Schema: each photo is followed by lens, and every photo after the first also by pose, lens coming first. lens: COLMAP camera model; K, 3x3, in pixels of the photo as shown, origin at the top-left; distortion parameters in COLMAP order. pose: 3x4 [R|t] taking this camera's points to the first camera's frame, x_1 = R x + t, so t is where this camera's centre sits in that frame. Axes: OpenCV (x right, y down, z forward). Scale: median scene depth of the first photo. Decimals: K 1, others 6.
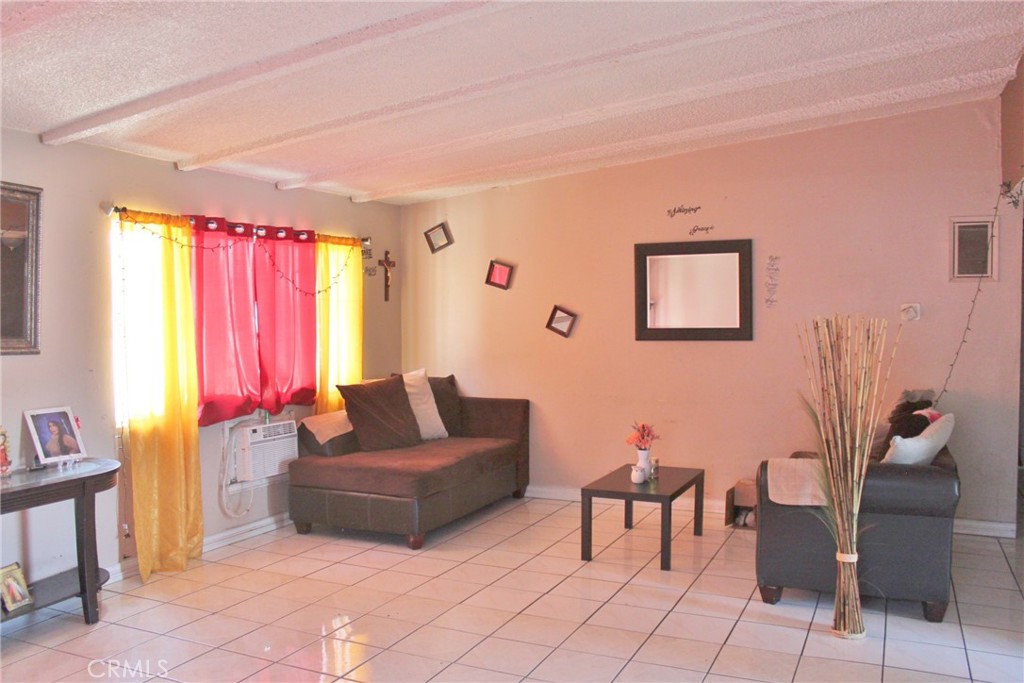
lens RADIAL K [[850.1, 0, 514.2], [0, 850.1, 346.6], [0, 0, 1]] dist [-0.176249, 0.151236]
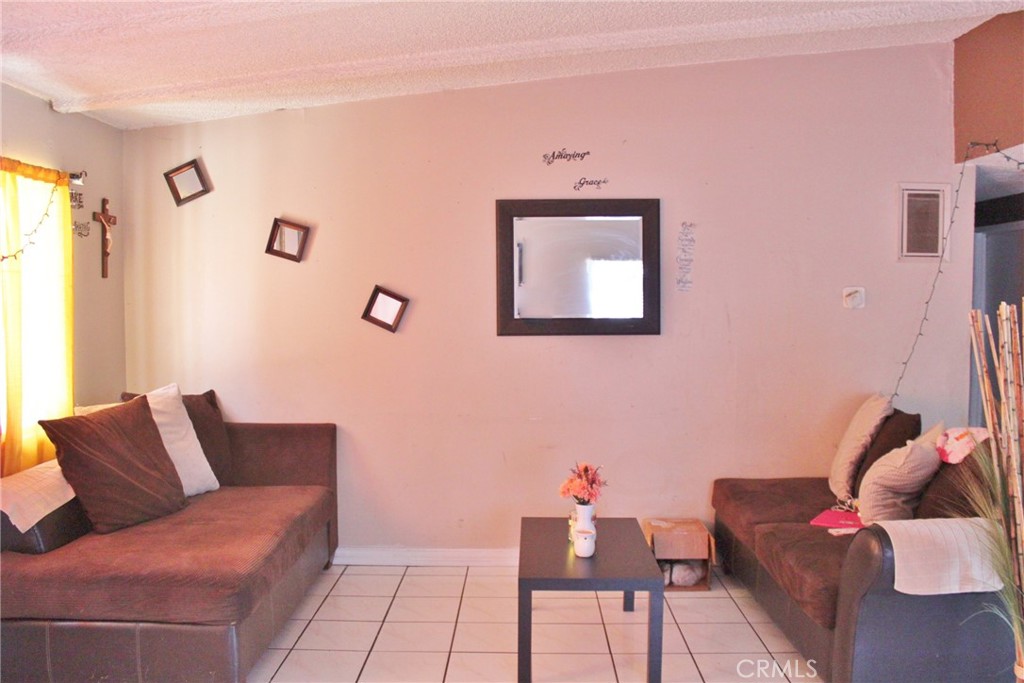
lens RADIAL K [[850.1, 0, 514.2], [0, 850.1, 346.6], [0, 0, 1]] dist [-0.176249, 0.151236]
pose [[0.912618, -0.017283, 0.408447, -0.135107], [0.011014, 0.999783, 0.017696, -0.010702], [-0.408664, -0.011651, 0.912610, 0.344679]]
